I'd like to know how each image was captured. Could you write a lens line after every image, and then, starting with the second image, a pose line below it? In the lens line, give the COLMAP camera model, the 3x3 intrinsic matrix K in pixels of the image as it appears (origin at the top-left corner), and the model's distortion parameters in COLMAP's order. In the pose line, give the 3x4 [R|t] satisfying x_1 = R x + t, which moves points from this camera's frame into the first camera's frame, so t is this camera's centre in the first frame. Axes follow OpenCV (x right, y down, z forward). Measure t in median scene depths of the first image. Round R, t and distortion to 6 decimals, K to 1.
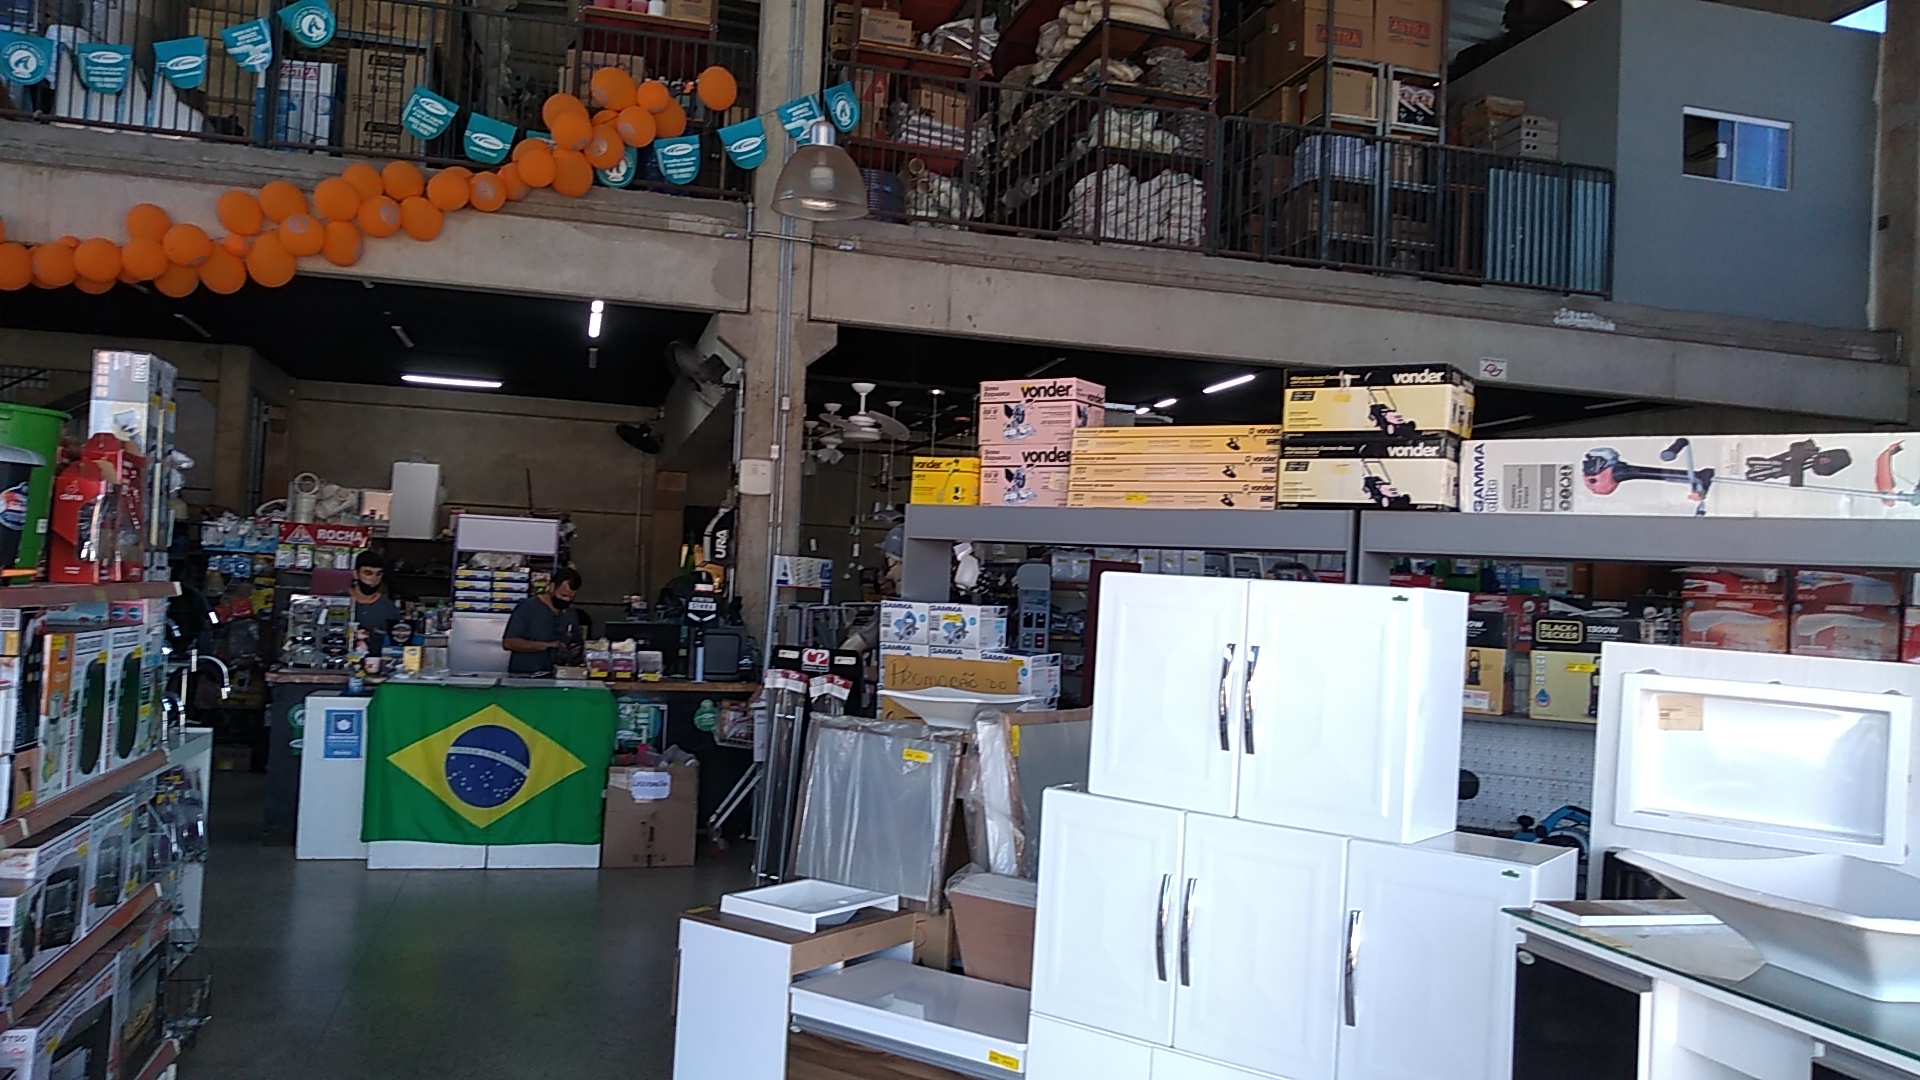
lens RADIAL K [[1505.9, 0, 965.9], [0, 1505.9, 532.3], [0, 0, 1]] dist [-0.006105, -0.015913]
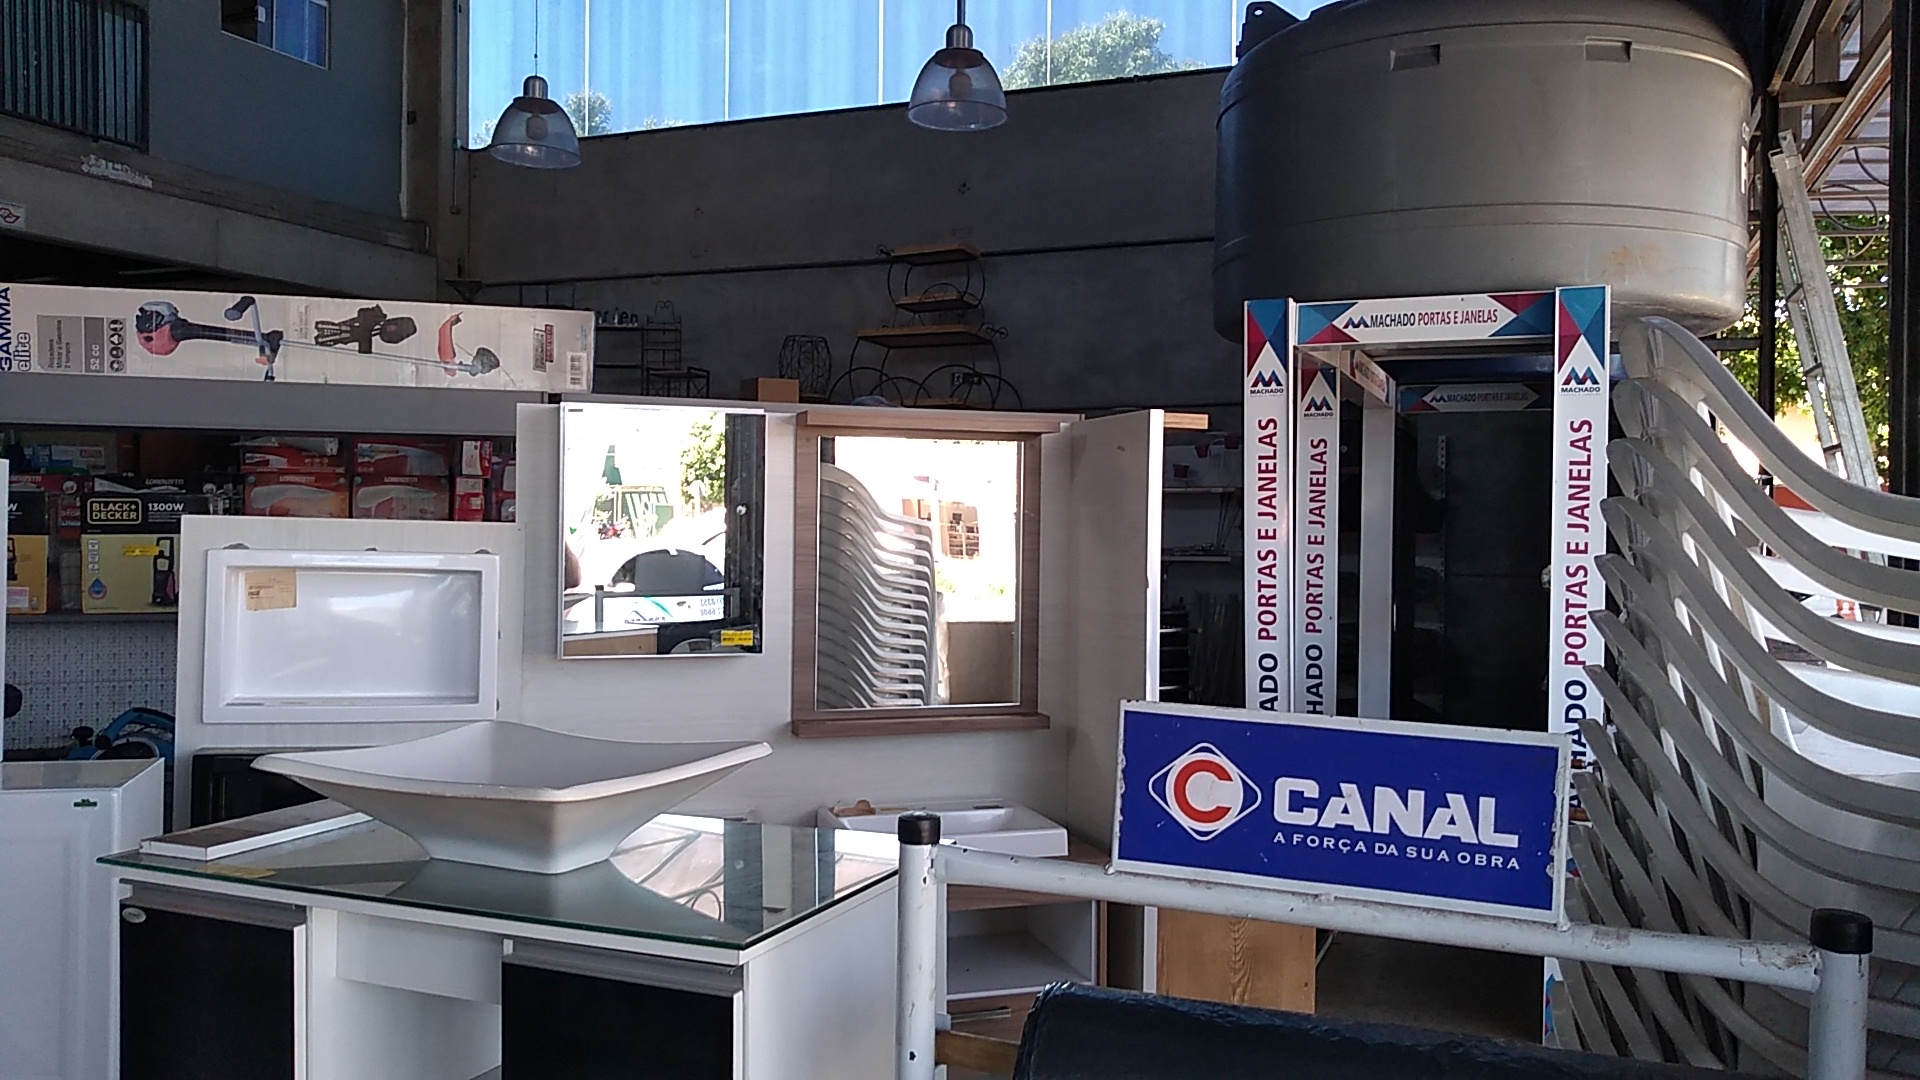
lens RADIAL K [[1505.9, 0, 965.9], [0, 1505.9, 532.3], [0, 0, 1]] dist [-0.006105, -0.015913]
pose [[0.616918, -0.055230, 0.785087, 0.025618], [-0.005404, 0.997214, 0.074399, 0.016511], [-0.787009, -0.050141, 0.614901, 0.119920]]
